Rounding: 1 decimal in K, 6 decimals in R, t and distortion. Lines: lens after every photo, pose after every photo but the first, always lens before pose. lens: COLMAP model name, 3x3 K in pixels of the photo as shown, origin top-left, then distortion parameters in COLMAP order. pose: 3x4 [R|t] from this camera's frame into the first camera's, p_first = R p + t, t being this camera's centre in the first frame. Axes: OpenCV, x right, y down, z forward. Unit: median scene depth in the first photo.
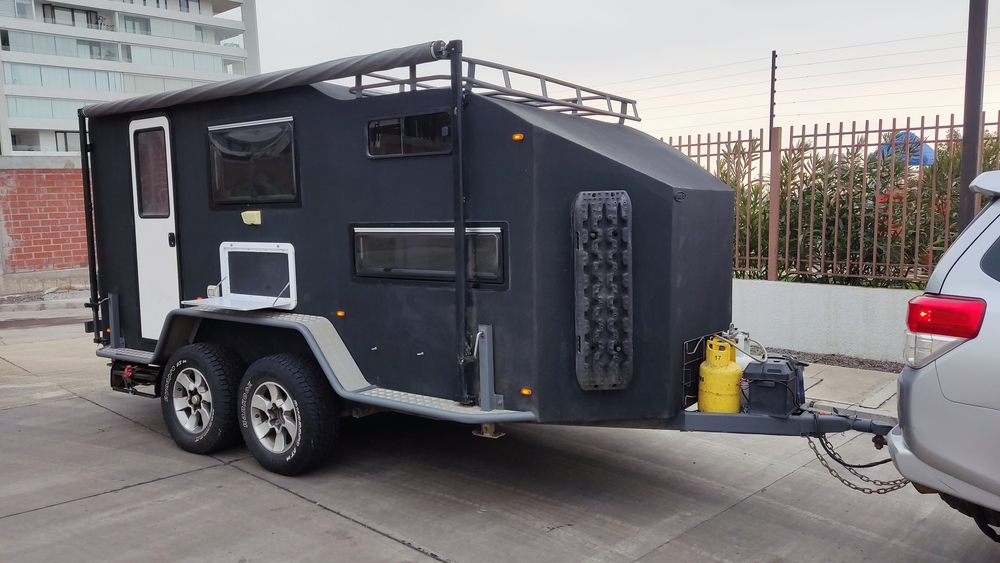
lens RADIAL K [[720.3, 0, 500.0], [0, 720.3, 281.5], [0, 0, 1]] dist [-0.000009, -0.002384]
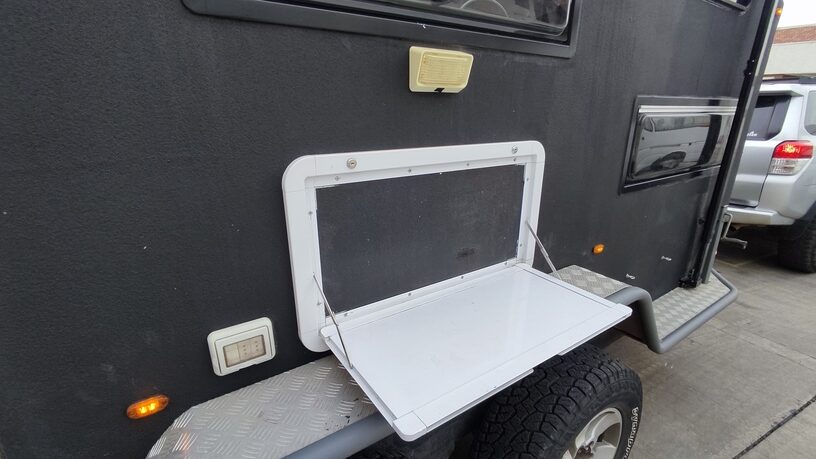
lens RADIAL K [[372.7, 0, 408.0], [0, 372.7, 229.5], [0, 0, 1]] dist [-0.001307, -0.000144]
pose [[0.374236, -0.277248, 0.884918, -0.654514], [0.076231, 0.960229, 0.268605, -0.082810], [-0.924195, -0.033063, 0.380488, 1.192693]]
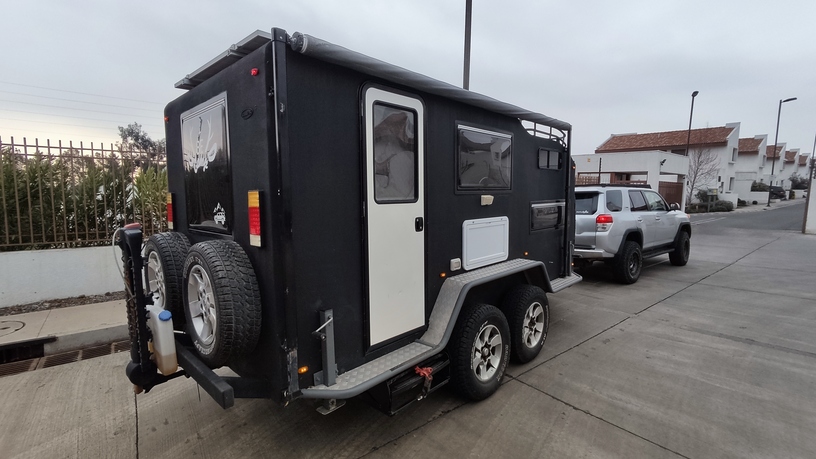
lens RADIAL K [[372.7, 0, 408.0], [0, 372.7, 229.5], [0, 0, 1]] dist [-0.001307, -0.000144]
pose [[0.168481, -0.085973, 0.981948, -1.345933], [0.101673, 0.992391, 0.069442, -0.123421], [-0.980447, 0.088138, 0.175941, 1.294328]]
